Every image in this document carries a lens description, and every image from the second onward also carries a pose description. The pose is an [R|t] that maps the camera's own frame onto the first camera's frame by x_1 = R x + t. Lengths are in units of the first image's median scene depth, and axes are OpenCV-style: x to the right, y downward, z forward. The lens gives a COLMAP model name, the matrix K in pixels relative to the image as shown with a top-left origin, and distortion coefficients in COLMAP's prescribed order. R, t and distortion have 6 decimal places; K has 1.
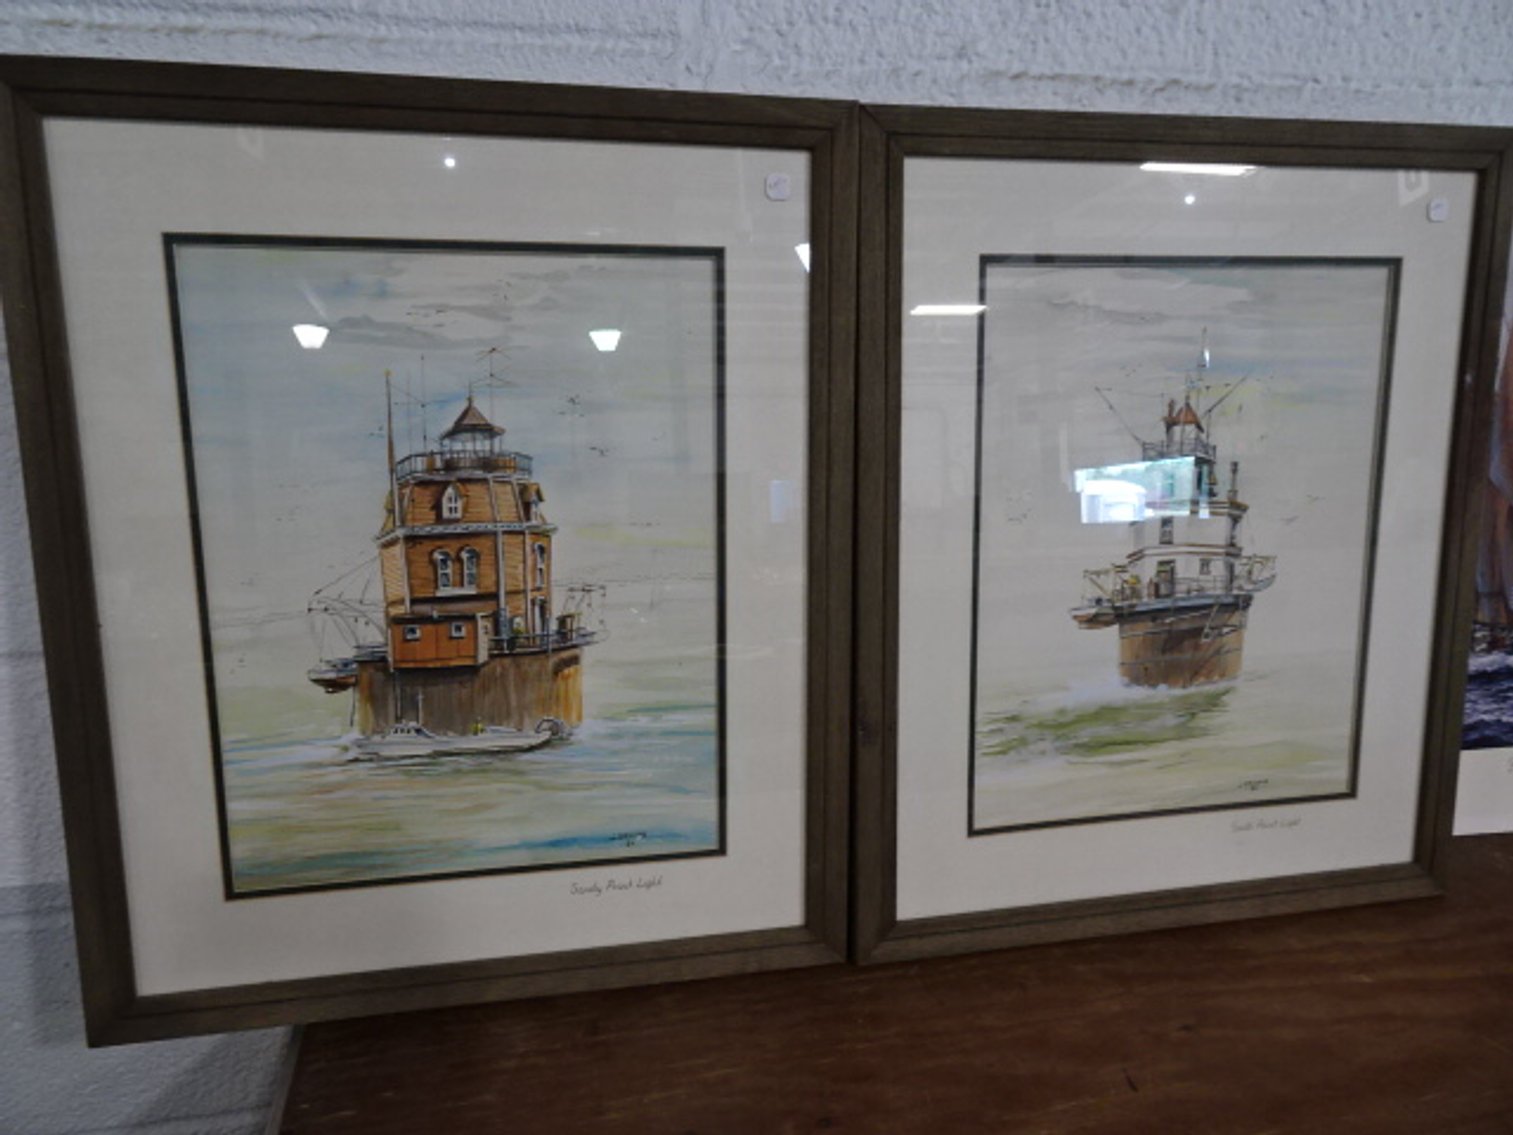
lens RADIAL K [[1085.6, 0, 756.5], [0, 1085.6, 567.5], [0, 0, 1]] dist [0.017796, -0.003461]
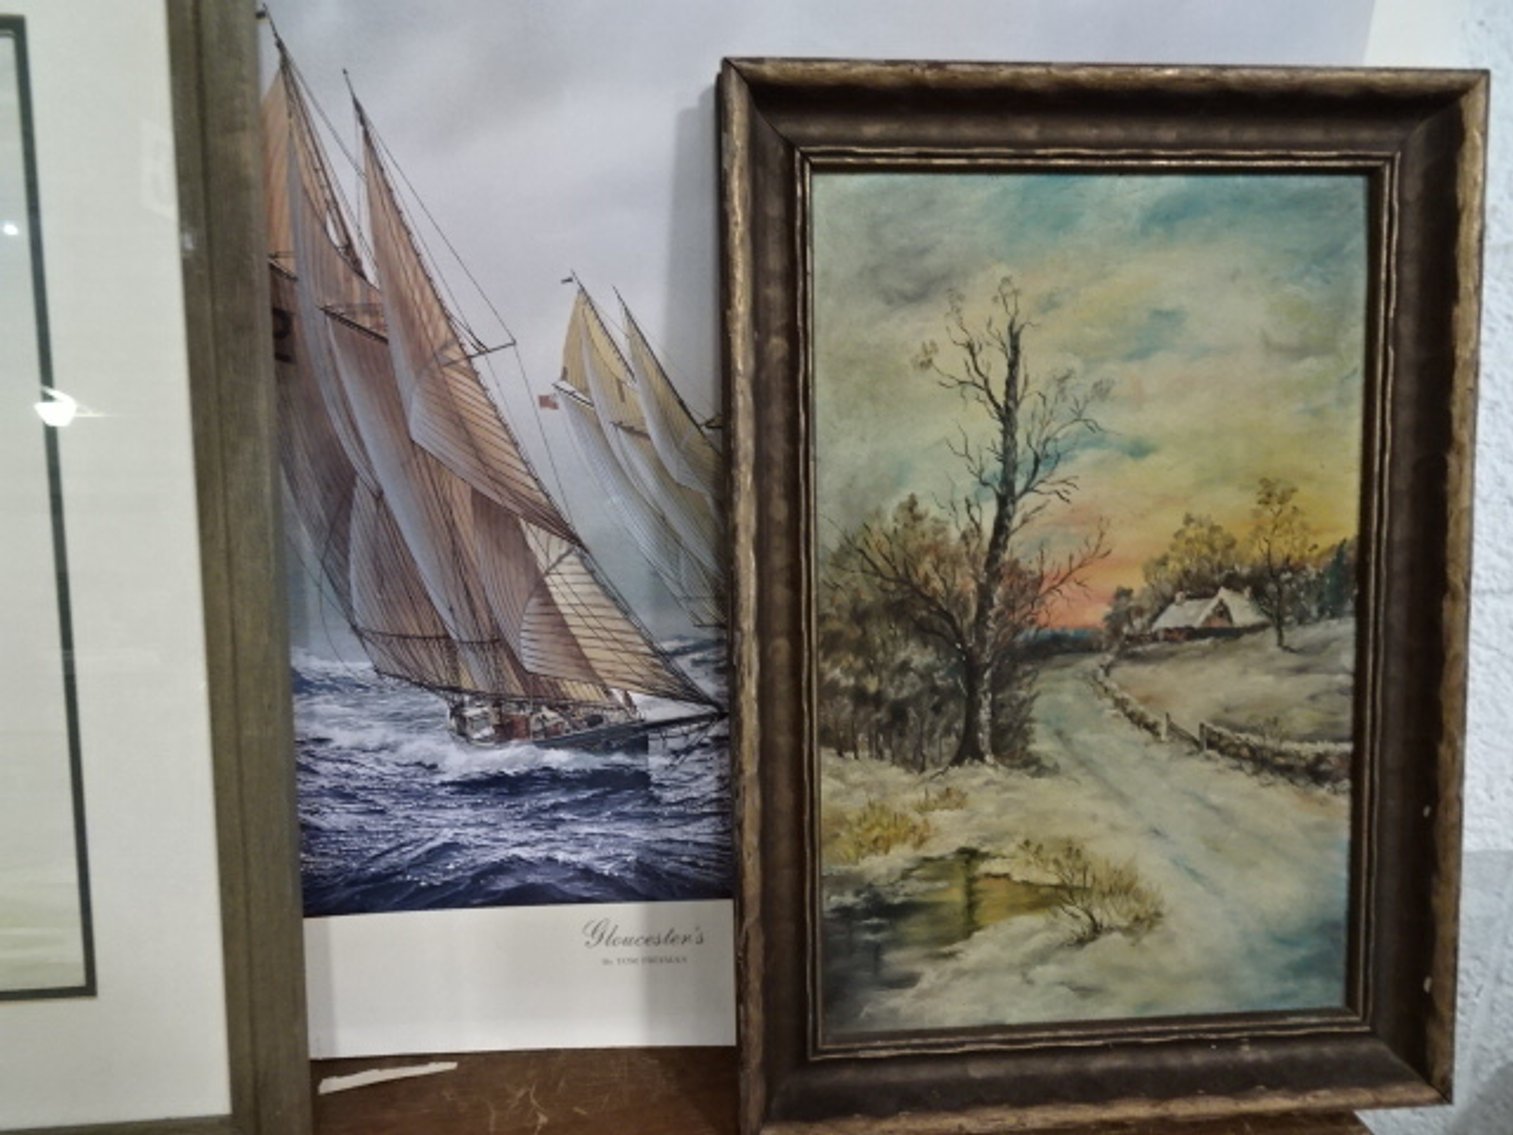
lens RADIAL K [[1085.6, 0, 756.5], [0, 1085.6, 567.5], [0, 0, 1]] dist [0.017796, -0.003461]
pose [[0.993809, 0.003496, -0.111046, 0.871406], [-0.012664, 0.996555, -0.081964, 0.029168], [0.110377, 0.082863, 0.990430, 0.419114]]
